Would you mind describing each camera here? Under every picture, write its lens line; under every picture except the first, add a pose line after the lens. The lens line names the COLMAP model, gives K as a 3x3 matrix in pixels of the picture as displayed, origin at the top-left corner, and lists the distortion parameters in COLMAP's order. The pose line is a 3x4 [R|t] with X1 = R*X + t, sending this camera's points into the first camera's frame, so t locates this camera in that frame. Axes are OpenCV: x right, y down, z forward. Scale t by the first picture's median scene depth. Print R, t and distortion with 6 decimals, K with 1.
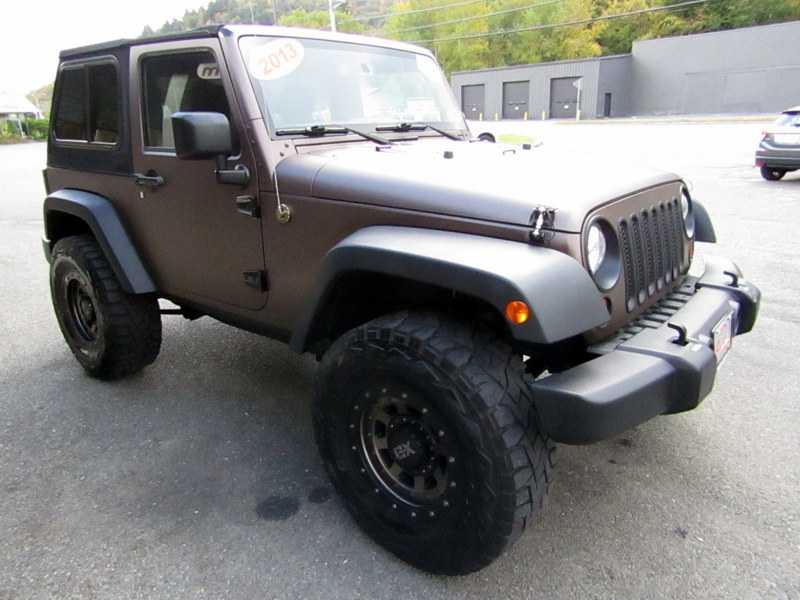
lens RADIAL K [[566.8, 0, 400.0], [0, 566.8, 300.0], [0, 0, 1]] dist [0.007960, 0.006169]
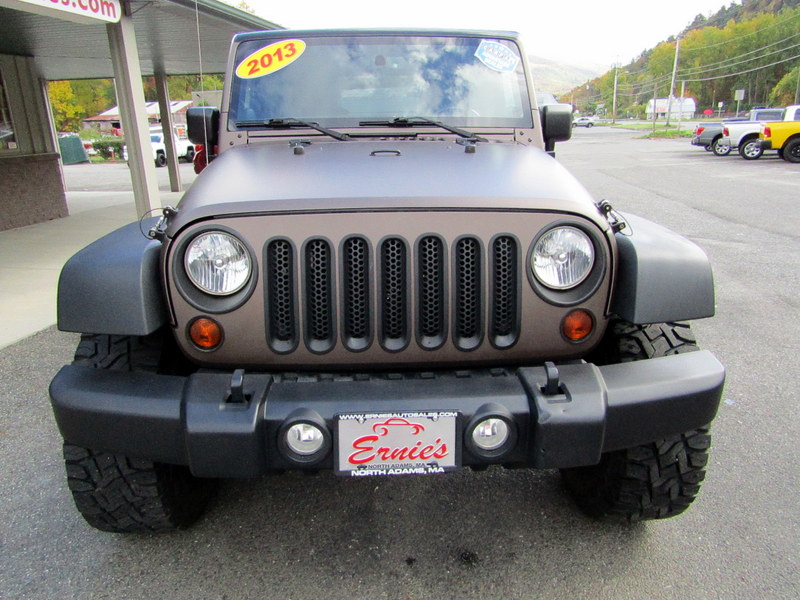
lens RADIAL K [[561.9, 0, 400.0], [0, 561.9, 300.0], [0, 0, 1]] dist [-0.006603, -0.003413]
pose [[0.662665, 0.252213, -0.705169, 0.778073], [-0.231301, 0.964478, 0.127600, -0.149170], [0.712303, 0.078550, 0.697463, 0.402685]]
